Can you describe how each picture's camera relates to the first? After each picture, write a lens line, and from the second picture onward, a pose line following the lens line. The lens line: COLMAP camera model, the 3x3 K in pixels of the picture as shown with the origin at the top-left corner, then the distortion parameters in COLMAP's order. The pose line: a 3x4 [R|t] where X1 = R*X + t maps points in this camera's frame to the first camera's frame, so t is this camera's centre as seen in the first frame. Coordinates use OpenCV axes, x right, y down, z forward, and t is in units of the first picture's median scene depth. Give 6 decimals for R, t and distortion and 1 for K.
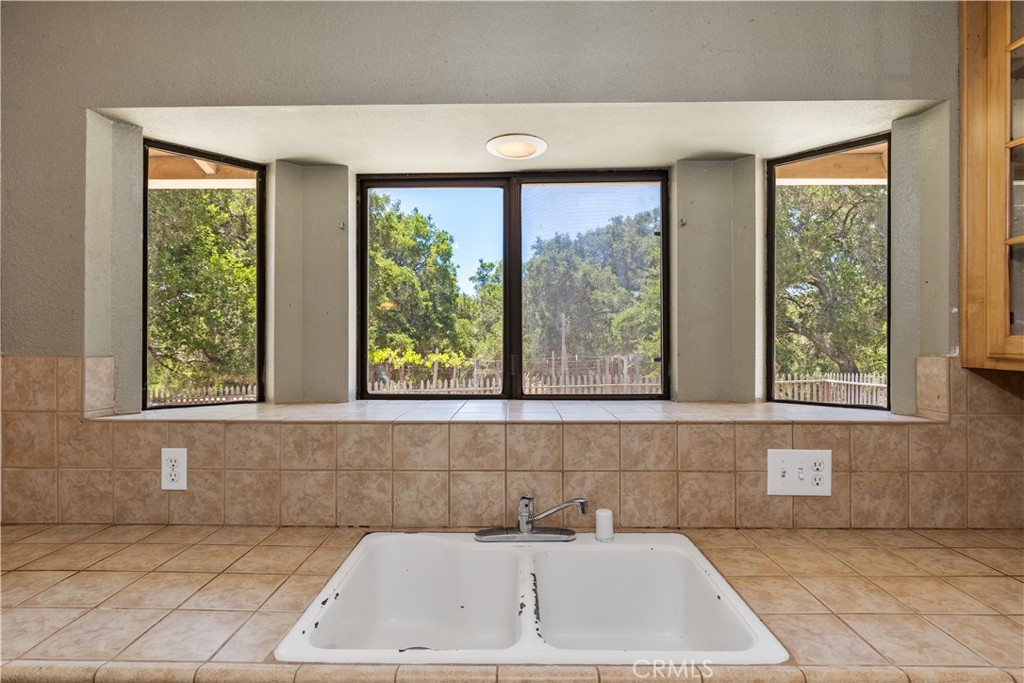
lens RADIAL K [[534.9, 0, 508.8], [0, 534.9, 338.2], [0, 0, 1]] dist [-0.001250, 0.000976]
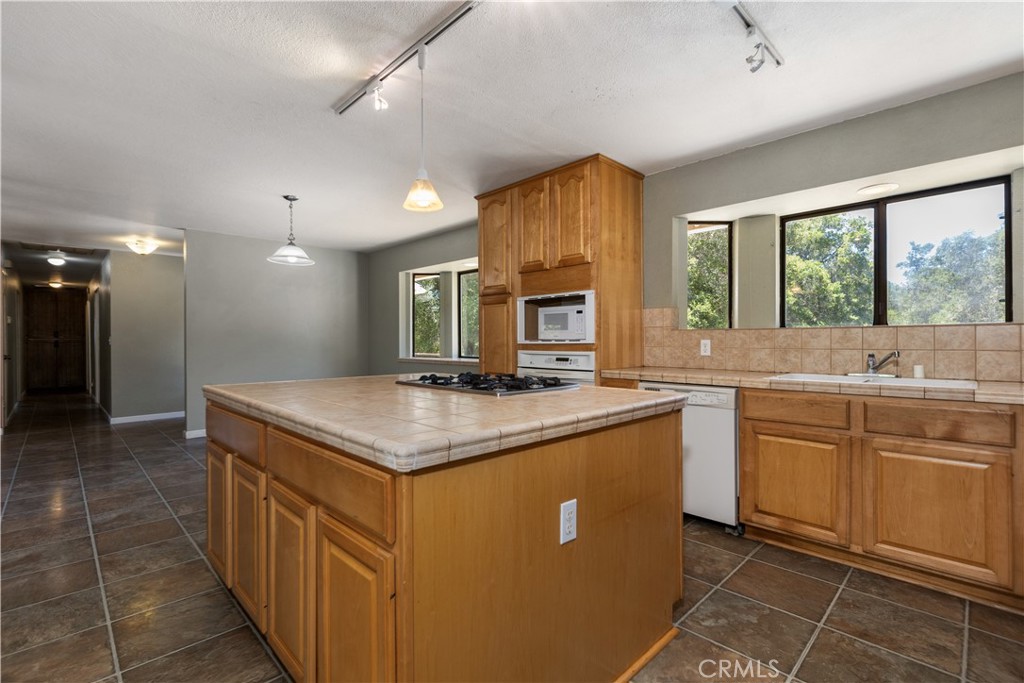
lens RADIAL K [[461.0, 0, 512.8], [0, 461.0, 341.1], [0, 0, 1]] dist [0.005439, -0.000852]
pose [[0.720877, -0.000153, -0.693063, 0.265706], [0.011241, 0.999871, 0.011472, 0.175059], [0.692972, -0.016061, 0.720785, -1.295184]]
